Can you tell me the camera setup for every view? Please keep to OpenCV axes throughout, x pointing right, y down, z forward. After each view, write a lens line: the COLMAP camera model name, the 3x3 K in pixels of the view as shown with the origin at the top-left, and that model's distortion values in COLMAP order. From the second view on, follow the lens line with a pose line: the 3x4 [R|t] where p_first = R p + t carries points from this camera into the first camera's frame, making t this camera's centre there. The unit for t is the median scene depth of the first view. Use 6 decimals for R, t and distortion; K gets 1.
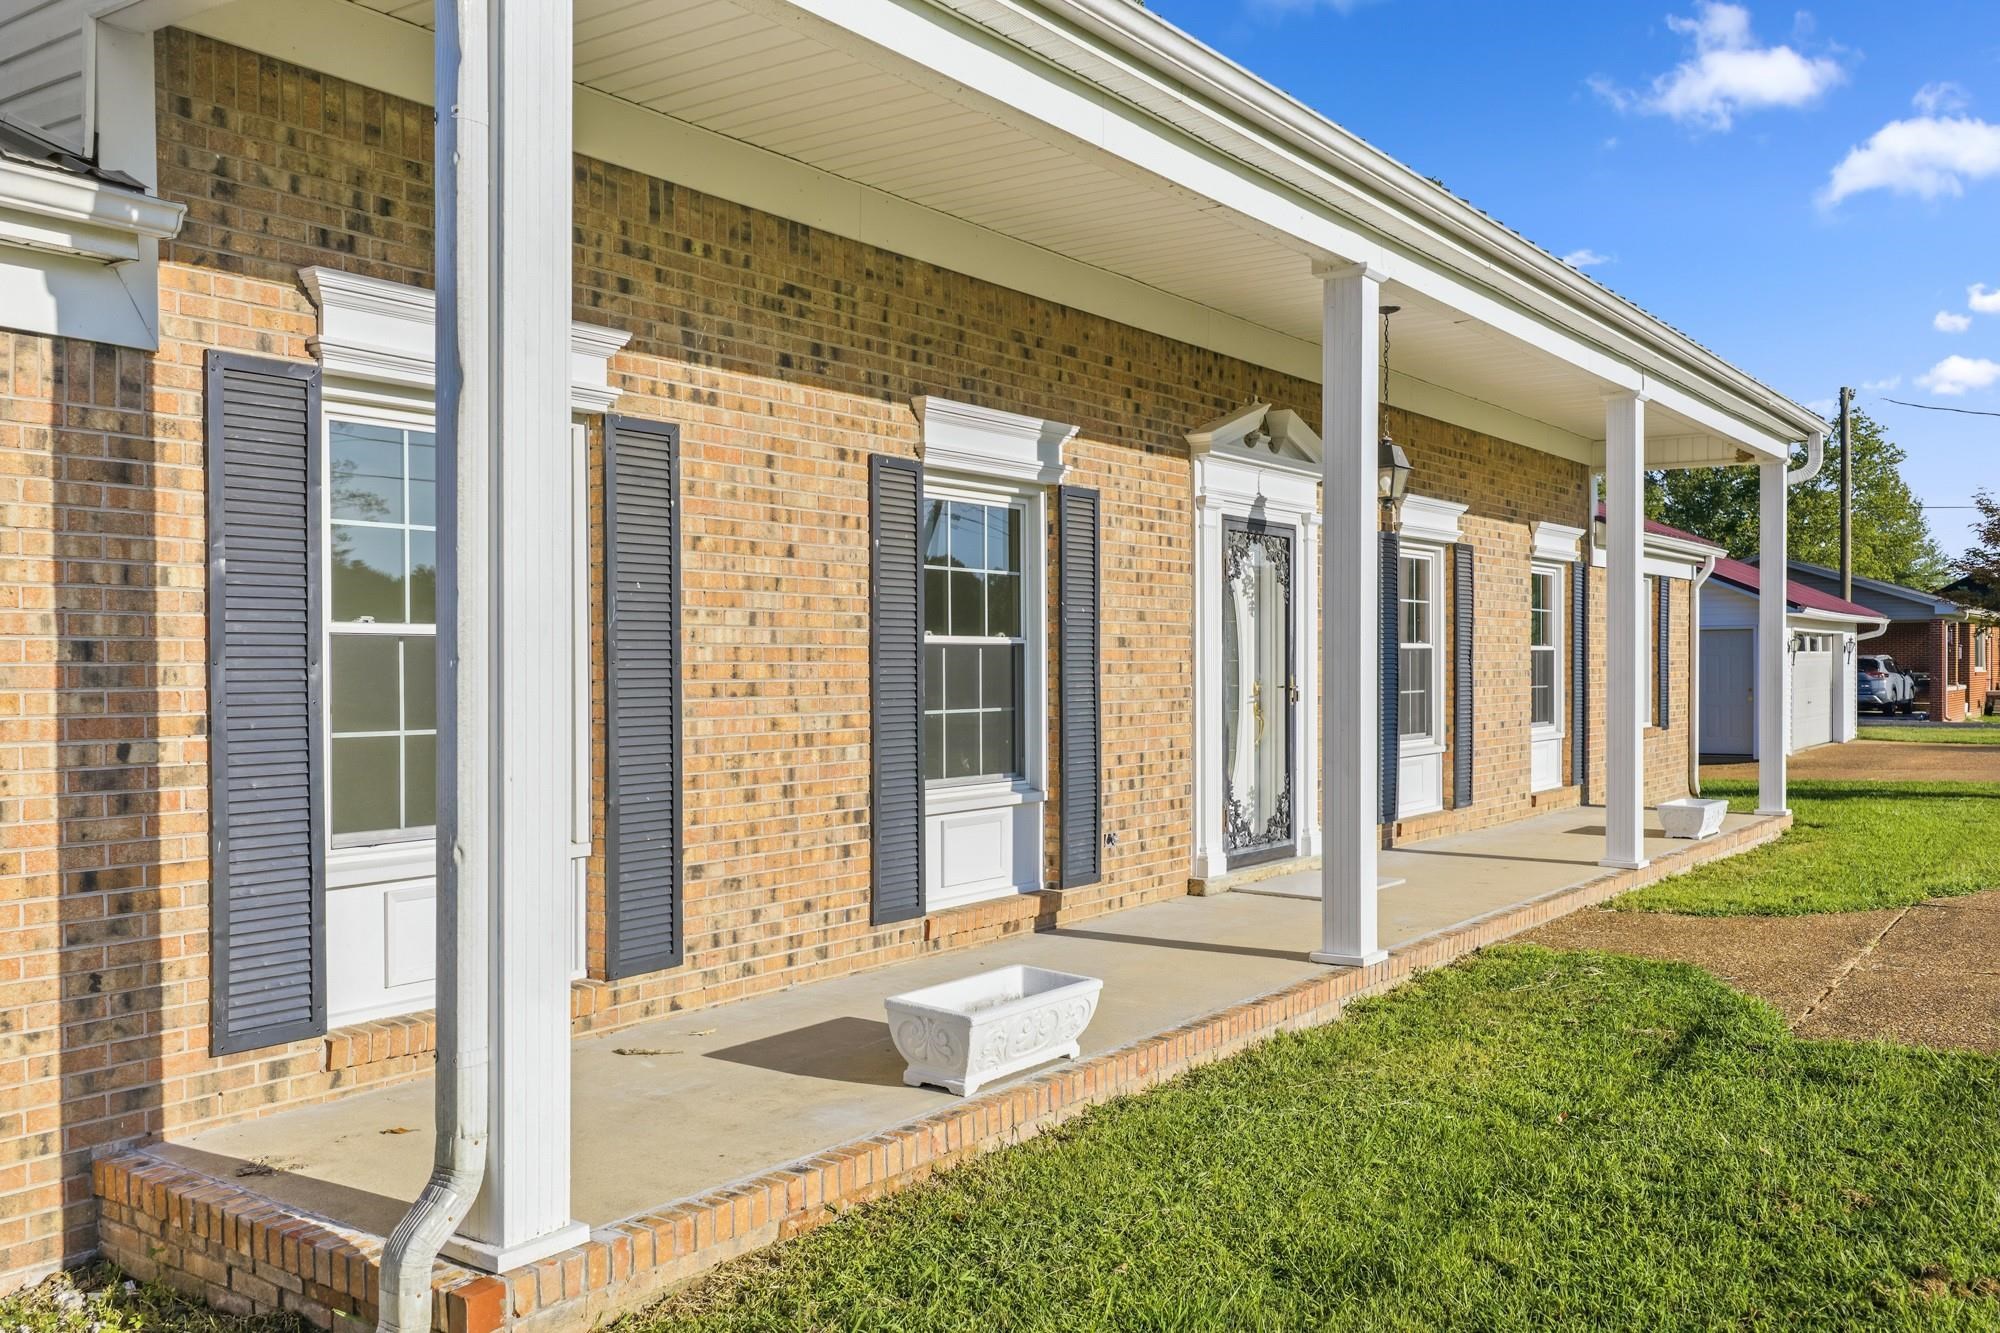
lens RADIAL K [[1679.9, 0, 1004.3], [0, 1679.9, 686.2], [0, 0, 1]] dist [0.020065, -0.040368]
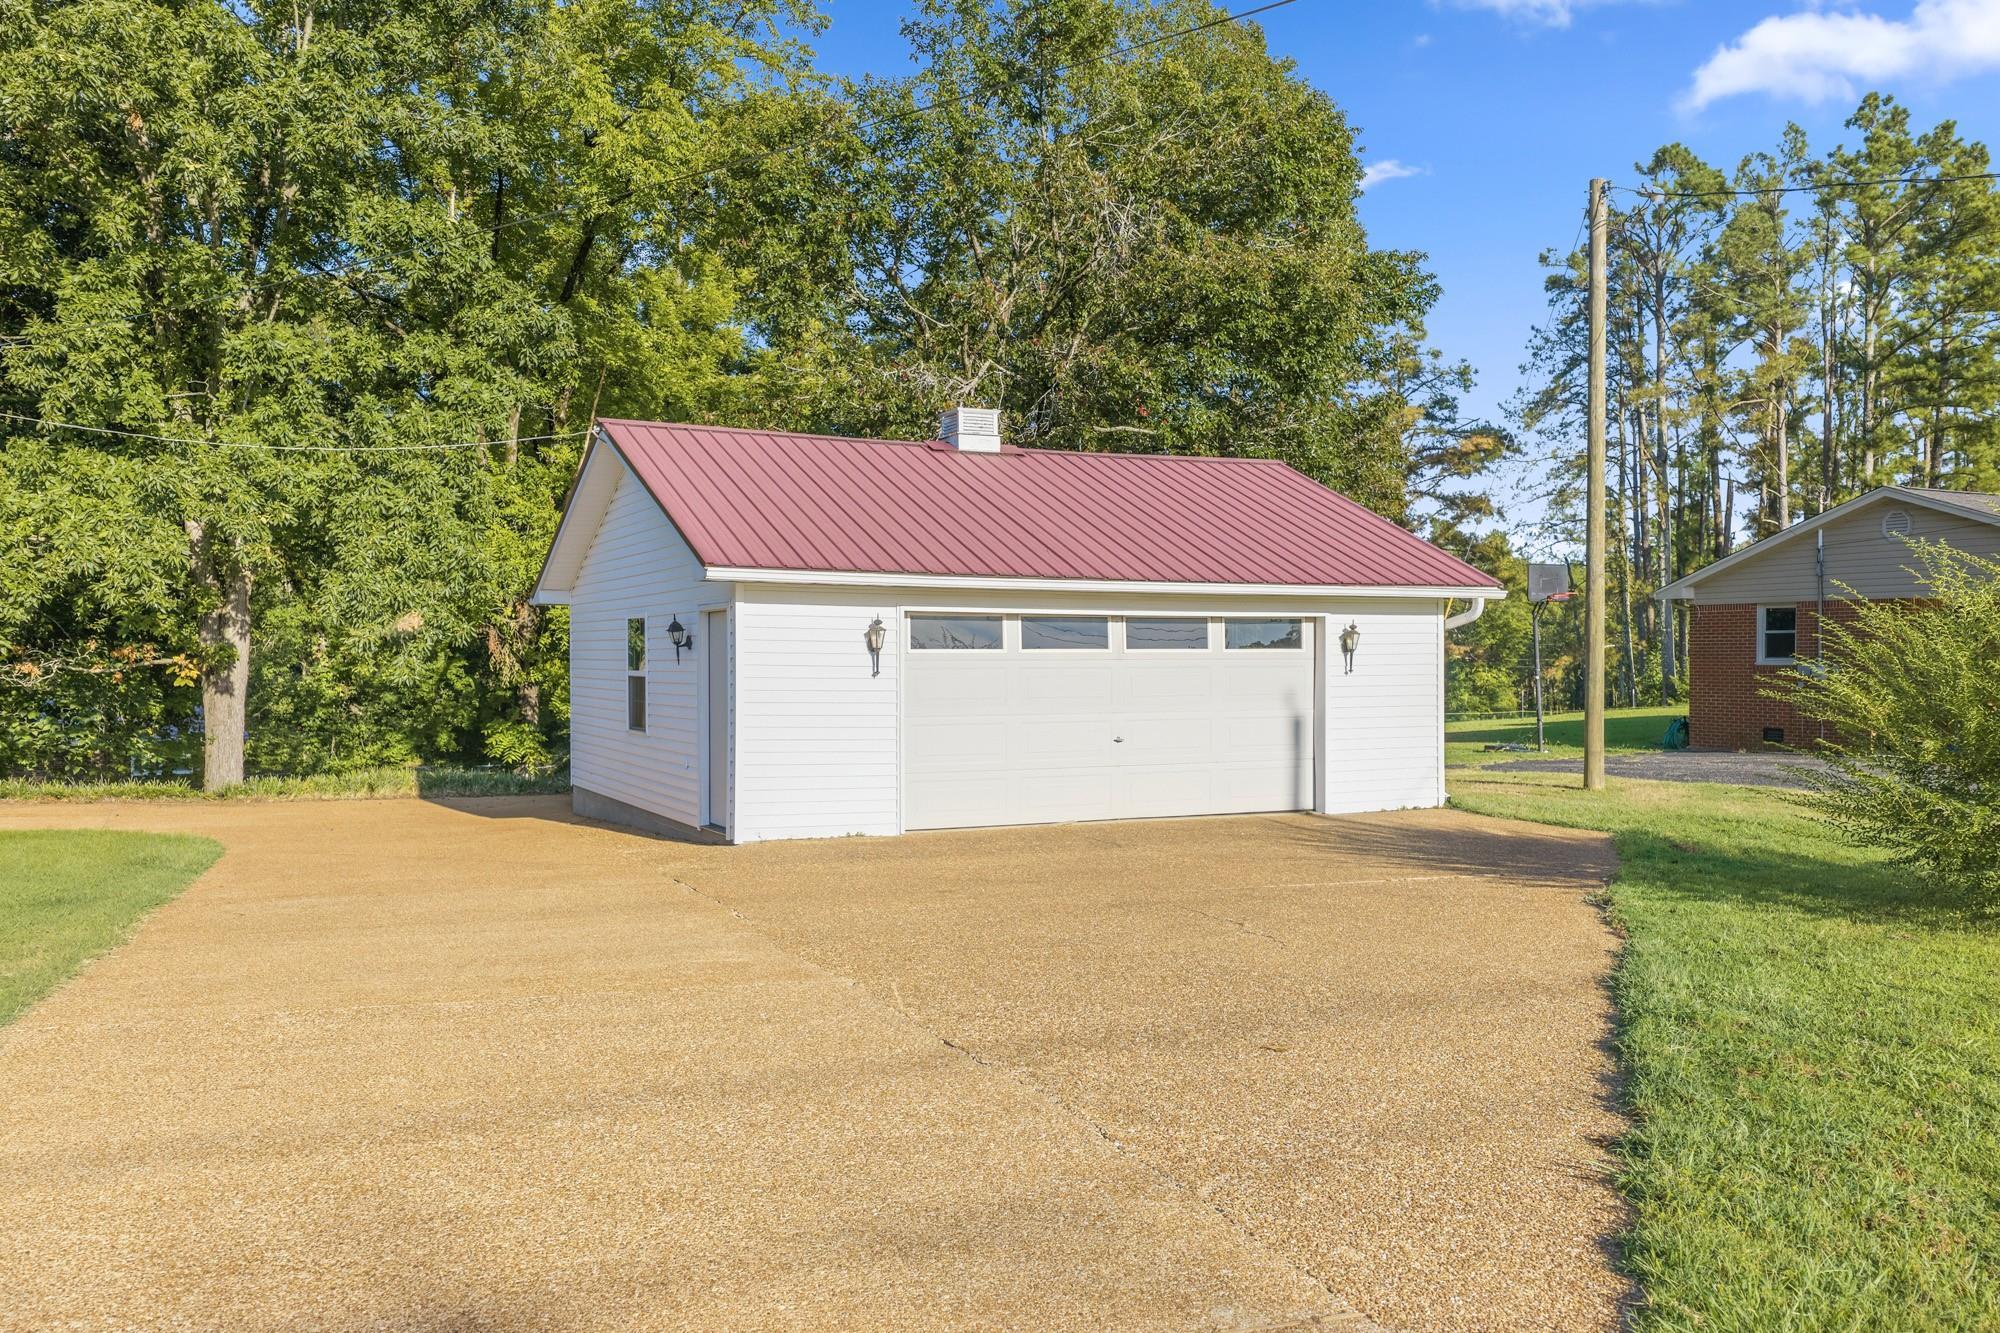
lens RADIAL K [[1679.9, 0, 1006.4], [0, 1679.9, 663.9], [0, 0, 1]] dist [0.020065, -0.040368]
pose [[0.878093, 0.001475, -0.478488, 3.064072], [-0.008874, 0.999873, -0.013203, -0.033803], [0.478408, 0.015840, 0.877995, 2.089545]]
